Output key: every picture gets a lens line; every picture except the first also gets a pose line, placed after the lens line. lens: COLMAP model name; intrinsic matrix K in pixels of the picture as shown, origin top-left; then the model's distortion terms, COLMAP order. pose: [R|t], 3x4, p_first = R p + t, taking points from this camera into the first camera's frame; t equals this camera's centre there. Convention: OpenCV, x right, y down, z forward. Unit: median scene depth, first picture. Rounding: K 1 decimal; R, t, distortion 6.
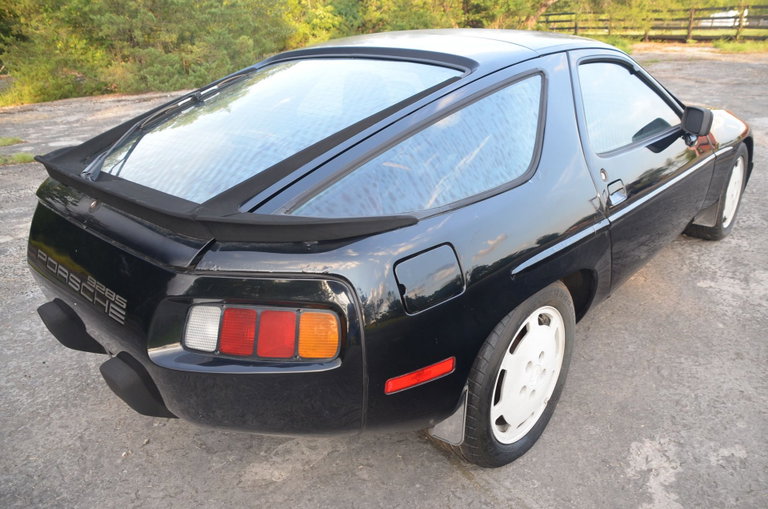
lens RADIAL K [[593.7, 0, 387.0], [0, 593.7, 268.2], [0, 0, 1]] dist [-0.160937, 0.116465]
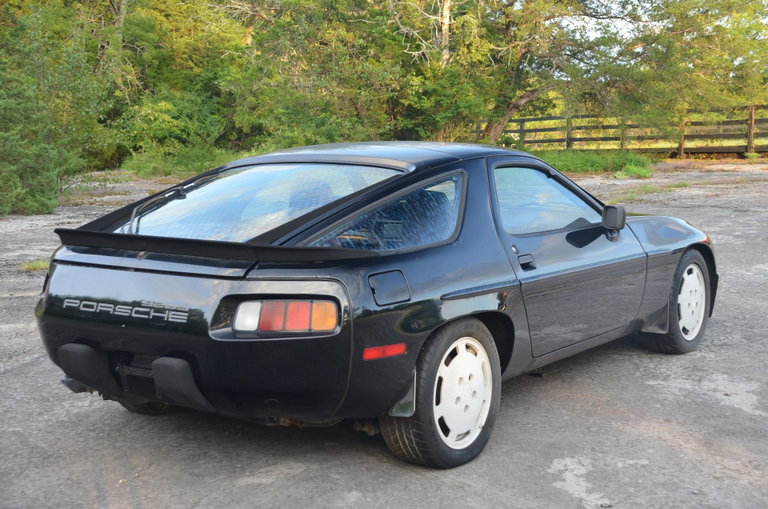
lens RADIAL K [[1121.7, 0, 386.2], [0, 1121.7, 273.5], [0, 0, 1]] dist [0.156202, 0.756788]
pose [[0.992367, -0.000597, 0.123319, -0.189189], [0.034278, 0.961918, -0.271179, 0.487548], [-0.118460, 0.273336, 0.954597, -1.161554]]
